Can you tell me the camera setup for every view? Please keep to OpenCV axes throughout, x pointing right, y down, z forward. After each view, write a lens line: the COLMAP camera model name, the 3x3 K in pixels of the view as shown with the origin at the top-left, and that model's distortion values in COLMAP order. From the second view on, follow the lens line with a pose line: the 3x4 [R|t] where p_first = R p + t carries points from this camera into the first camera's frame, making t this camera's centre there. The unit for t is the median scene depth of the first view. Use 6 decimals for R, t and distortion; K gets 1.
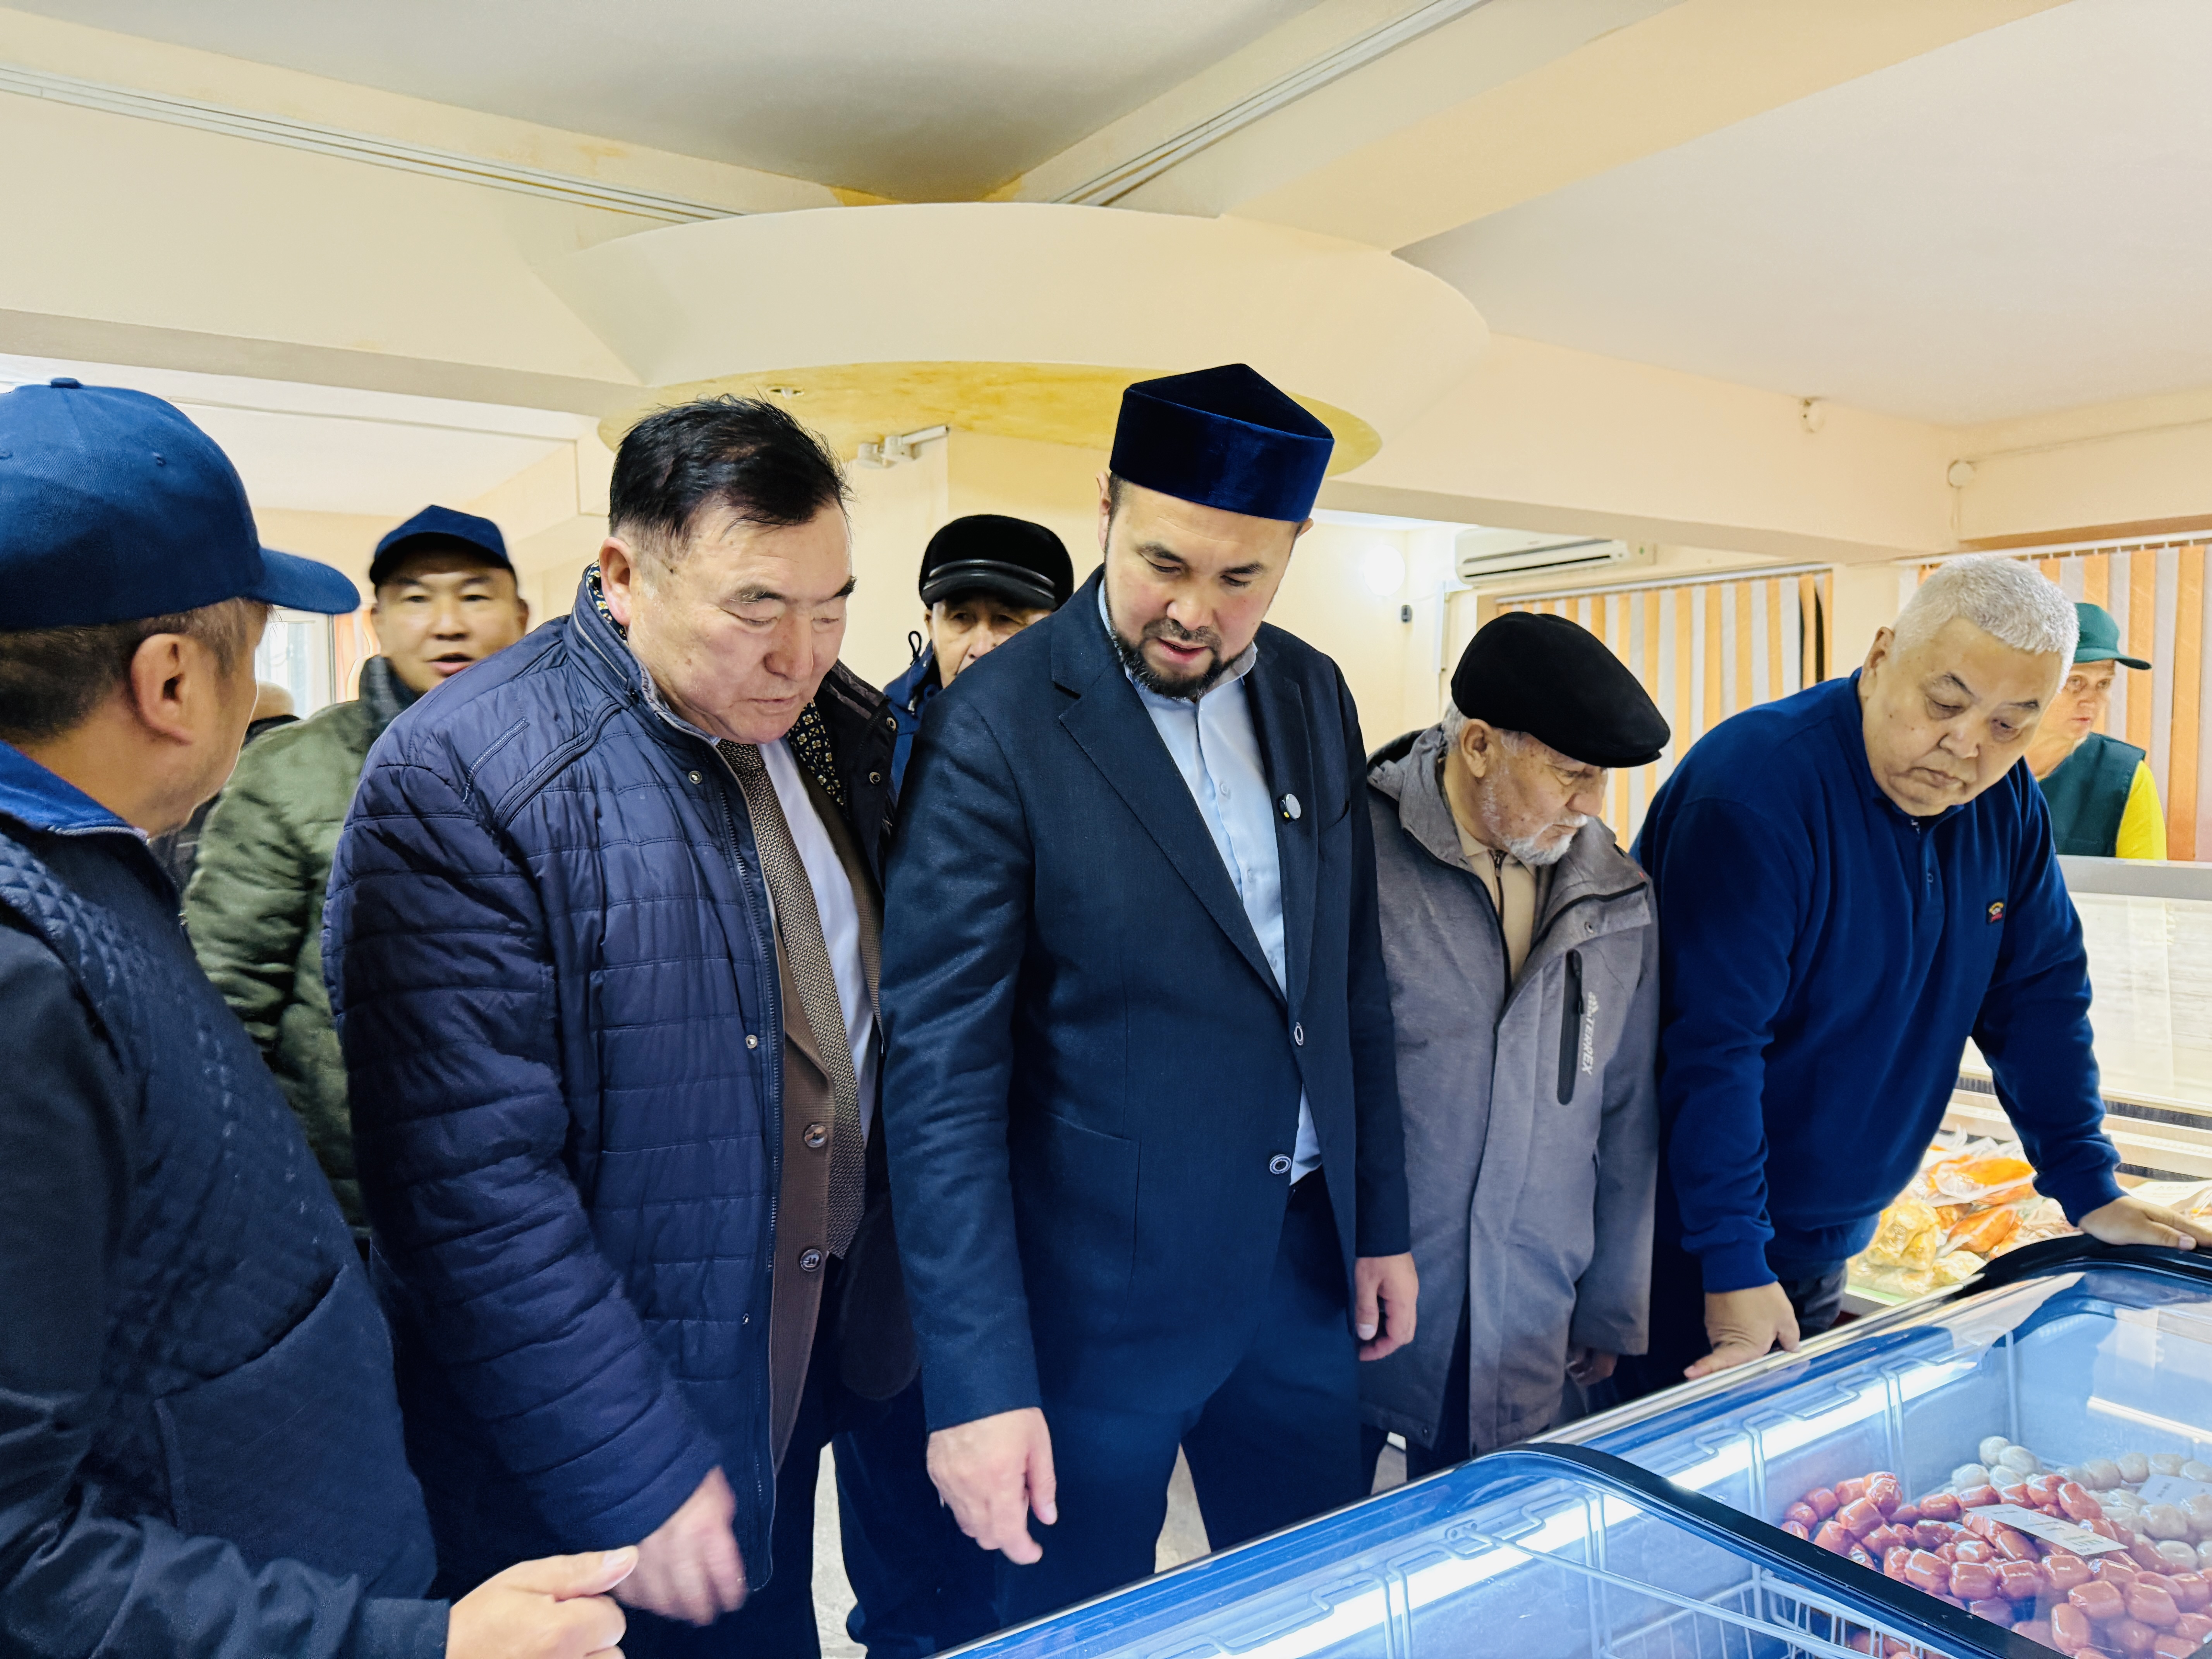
lens RADIAL K [[1443.9, 0, 1099.3], [0, 1443.9, 829.6], [0, 0, 1]] dist [0.062086, -0.000563]
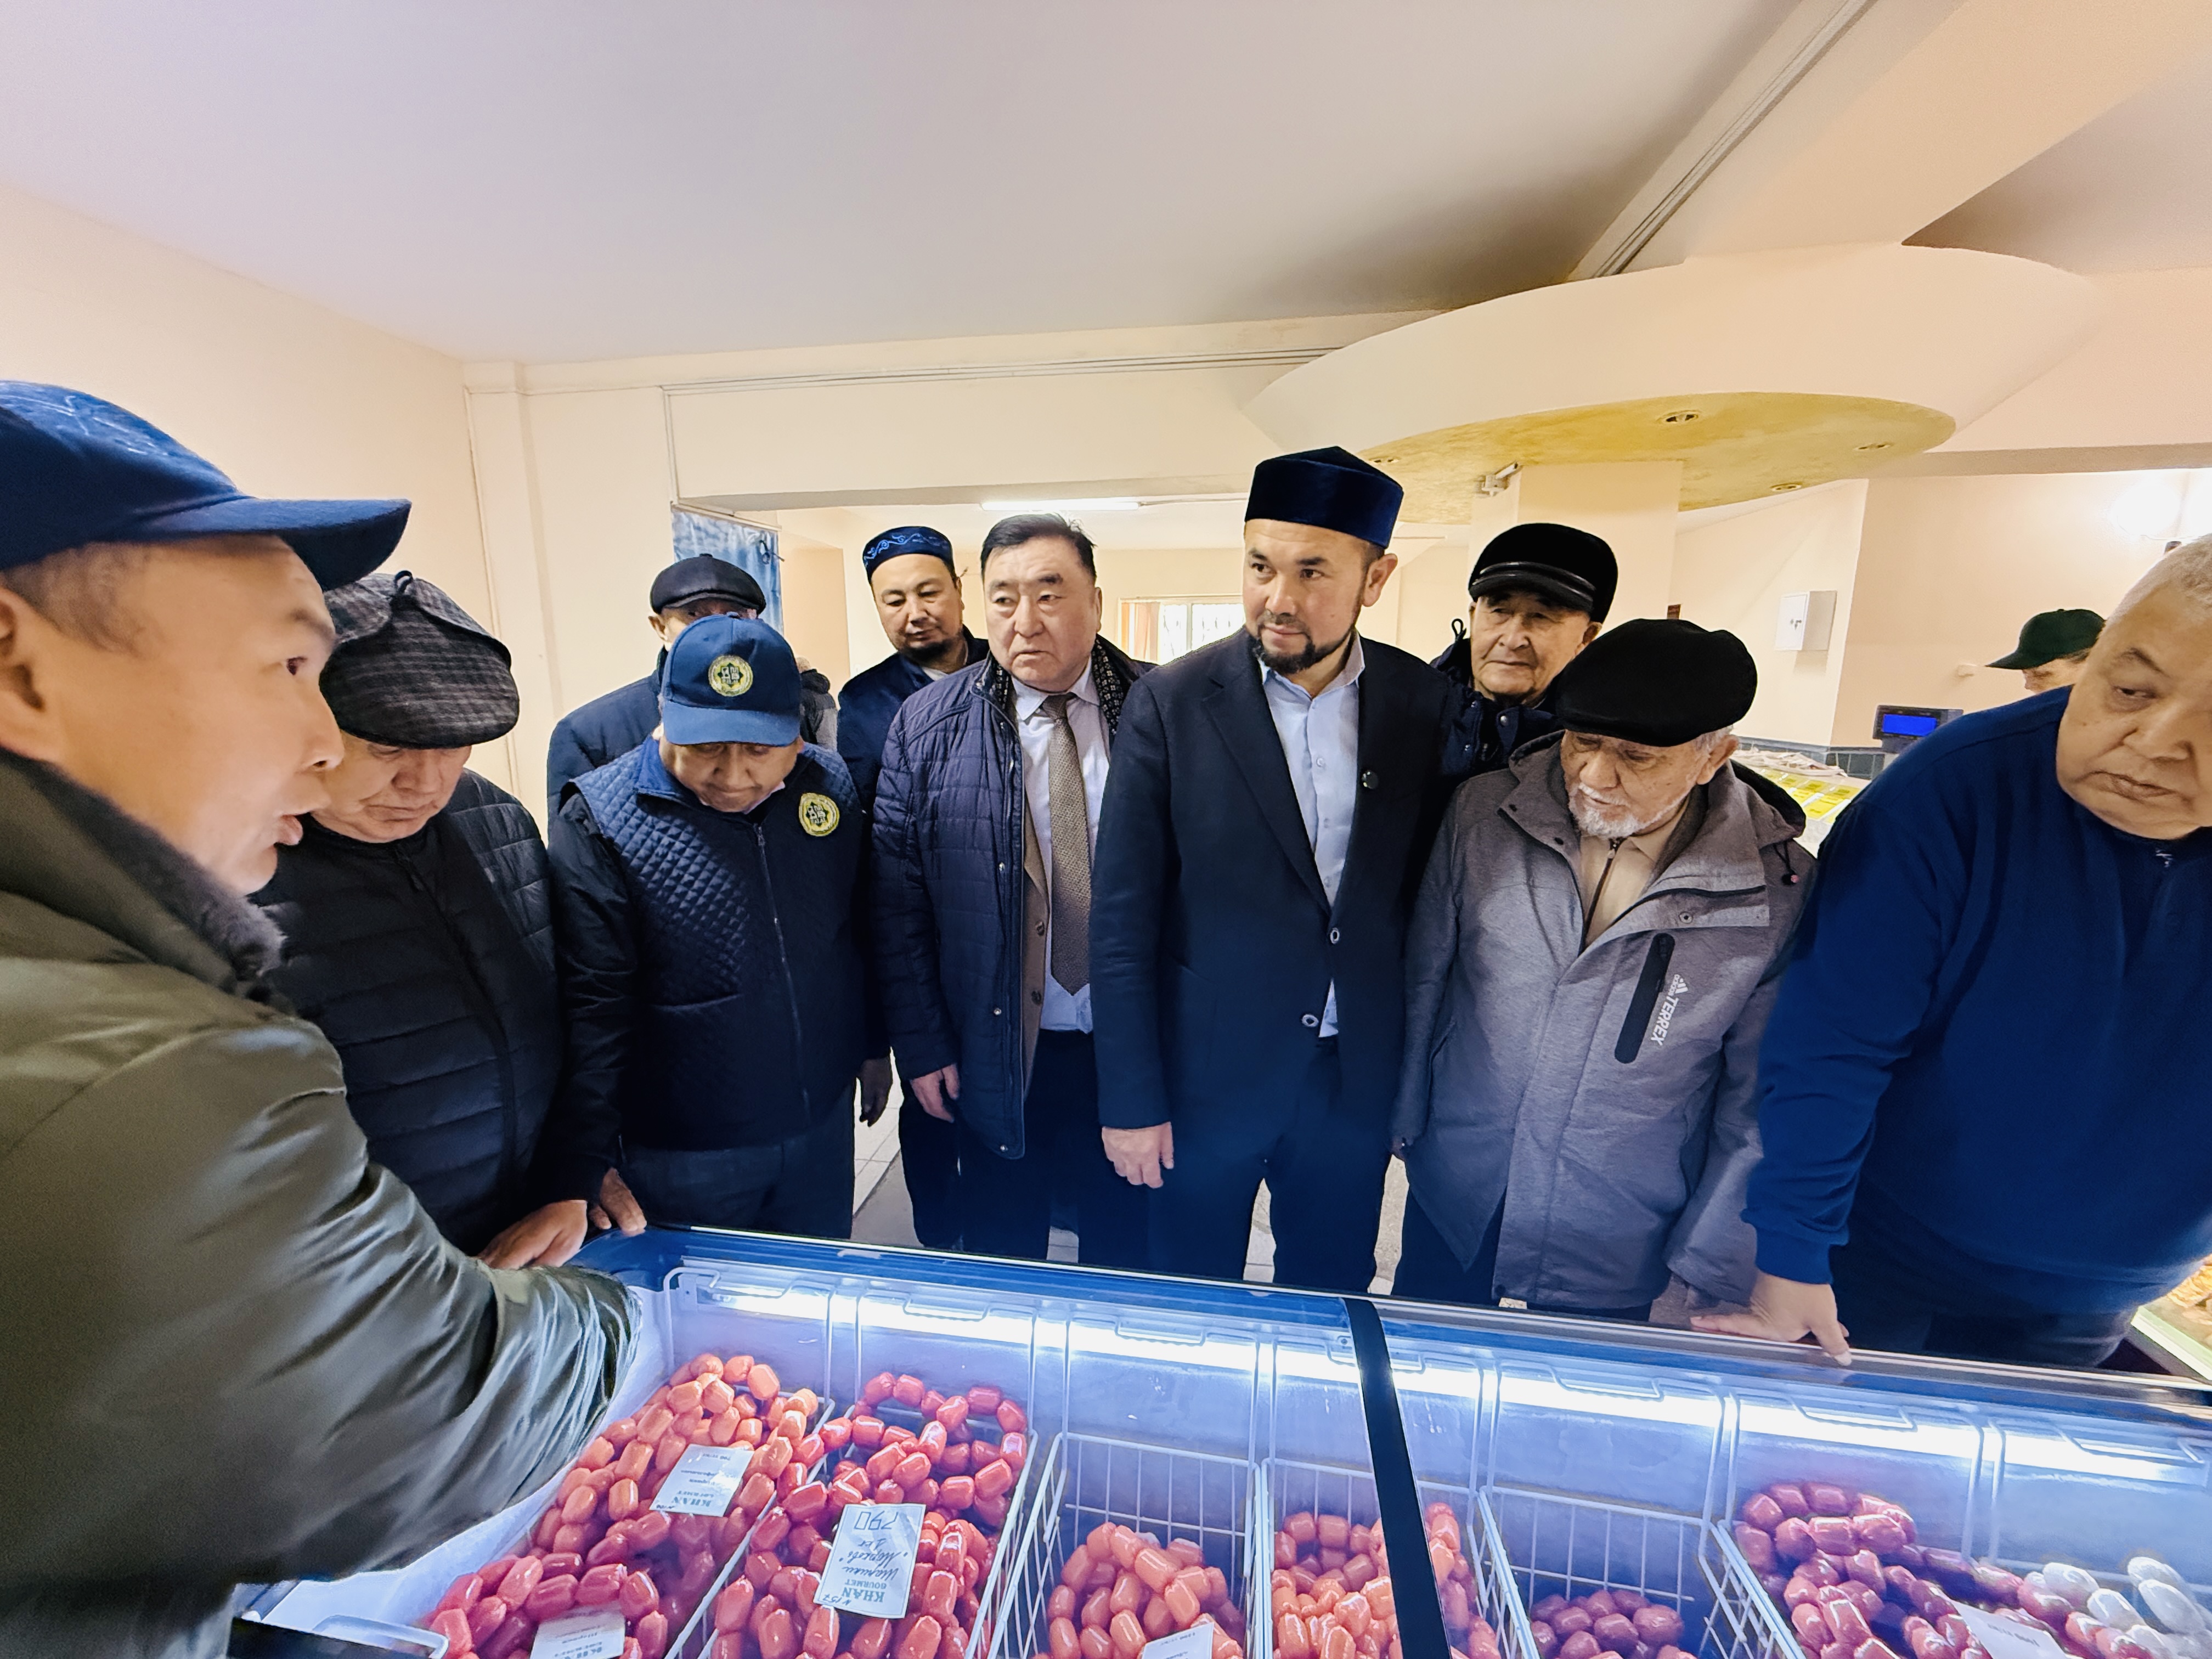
lens RADIAL K [[885.5, 0, 1118.4], [0, 885.5, 821.4], [0, 0, 1]] dist [-0.000855, -0.000235]
pose [[0.758122, 0.112189, -0.642389, 0.456914], [-0.056005, 0.992652, 0.107265, -0.034629], [0.649703, -0.045343, 0.758835, 0.262013]]
